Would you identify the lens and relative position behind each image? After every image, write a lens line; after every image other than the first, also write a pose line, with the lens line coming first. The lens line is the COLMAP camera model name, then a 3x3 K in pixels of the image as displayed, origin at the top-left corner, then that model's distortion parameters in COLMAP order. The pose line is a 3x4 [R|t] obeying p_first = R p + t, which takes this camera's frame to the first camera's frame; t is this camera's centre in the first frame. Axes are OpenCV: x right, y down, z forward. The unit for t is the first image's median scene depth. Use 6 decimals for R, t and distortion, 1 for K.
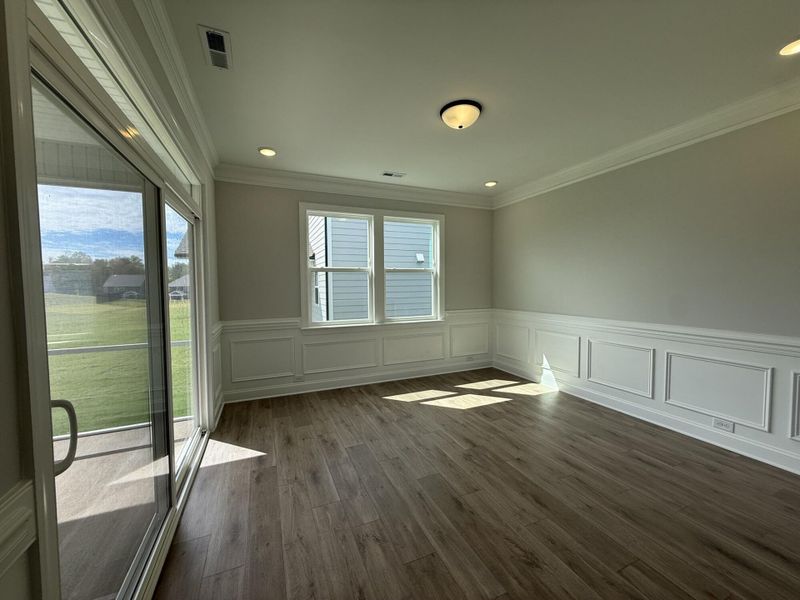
lens RADIAL K [[318.8, 0, 398.6], [0, 318.8, 298.2], [0, 0, 1]] dist [0.005820, 0.000099]
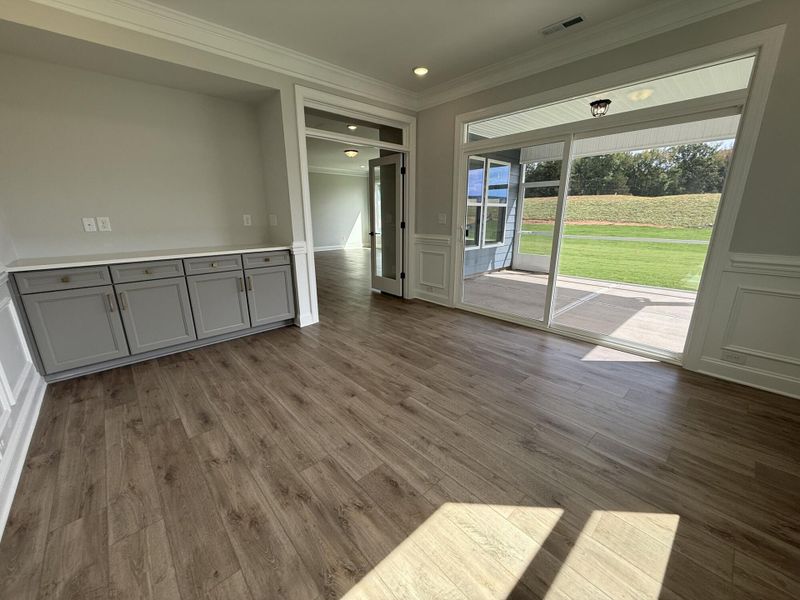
lens RADIAL K [[318.8, 0, 398.6], [0, 318.8, 298.2], [0, 0, 1]] dist [0.005820, 0.000099]
pose [[-0.944012, 0.102675, -0.313528, 0.455888], [0.002136, 0.952221, 0.305403, -0.038649], [0.329905, 0.287635, -0.899127, 1.596840]]
